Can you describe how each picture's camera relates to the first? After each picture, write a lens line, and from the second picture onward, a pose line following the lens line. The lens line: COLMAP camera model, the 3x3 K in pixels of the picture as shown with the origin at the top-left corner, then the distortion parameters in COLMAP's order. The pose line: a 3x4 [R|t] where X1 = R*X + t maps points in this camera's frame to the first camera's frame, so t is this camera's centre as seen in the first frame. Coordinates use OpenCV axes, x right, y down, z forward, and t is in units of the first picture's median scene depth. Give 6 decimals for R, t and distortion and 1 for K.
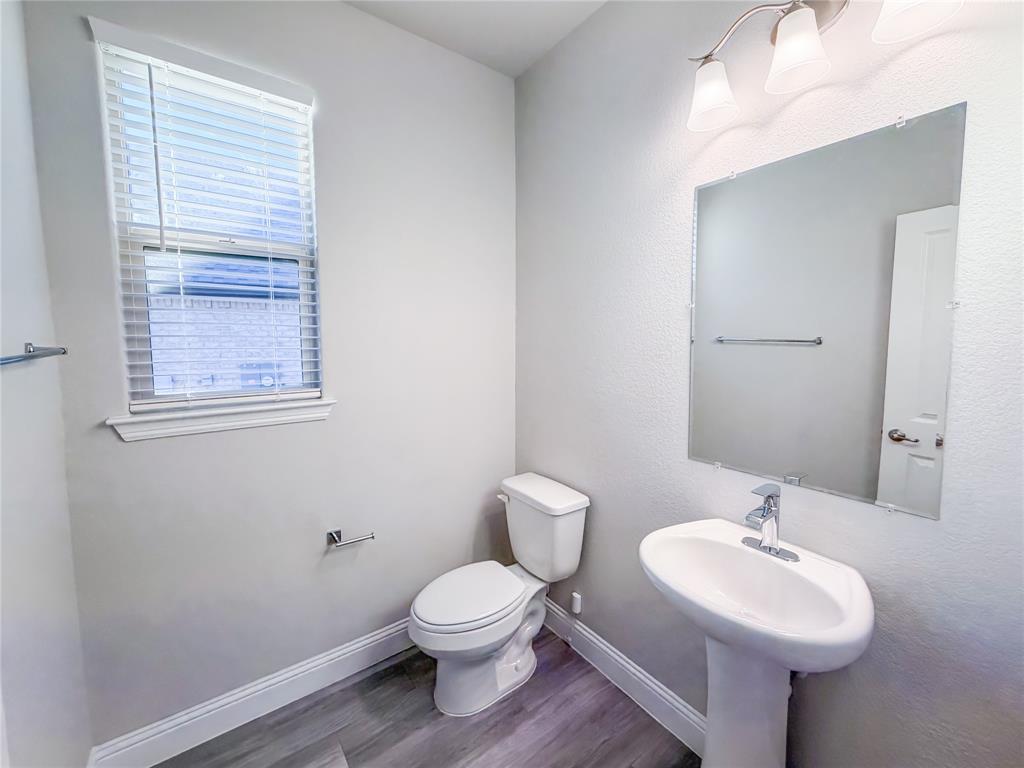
lens RADIAL K [[416.9, 0, 513.3], [0, 416.9, 368.3], [0, 0, 1]] dist [0.000614, -0.000316]
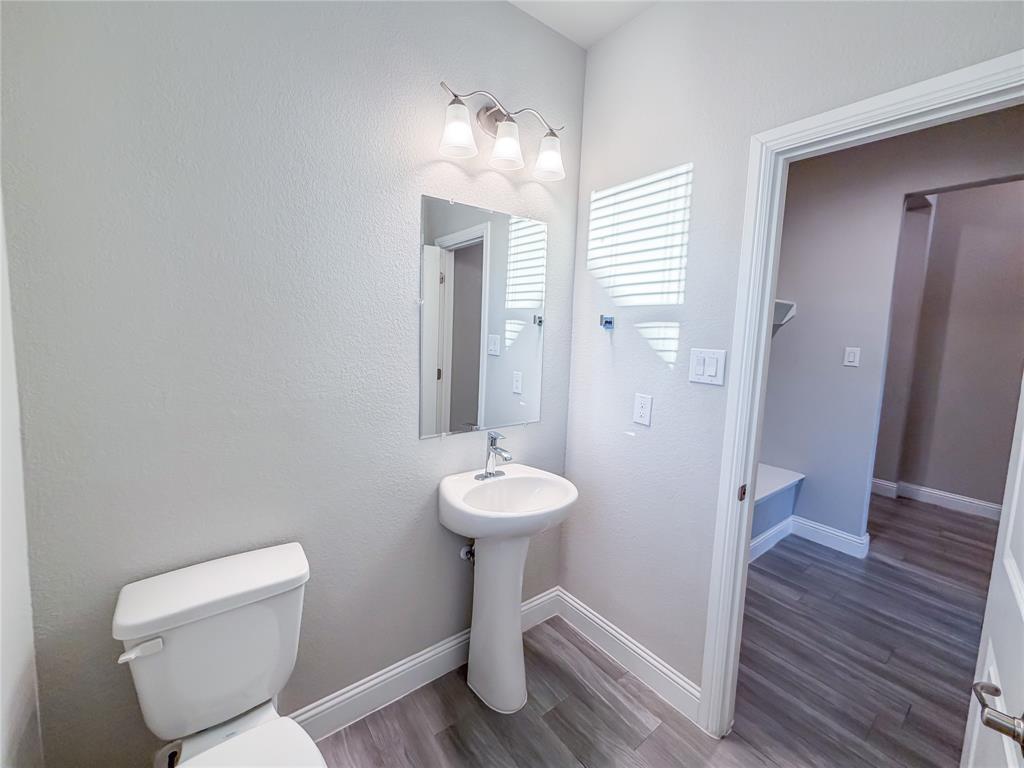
lens RADIAL K [[416.9, 0, 513.3], [0, 416.9, 368.3], [0, 0, 1]] dist [0.000614, -0.000316]
pose [[-0.019682, -0.095966, 0.995190, -0.694629], [0.039490, 0.994531, 0.096683, -0.072492], [-0.999026, 0.041203, -0.015784, 0.778148]]
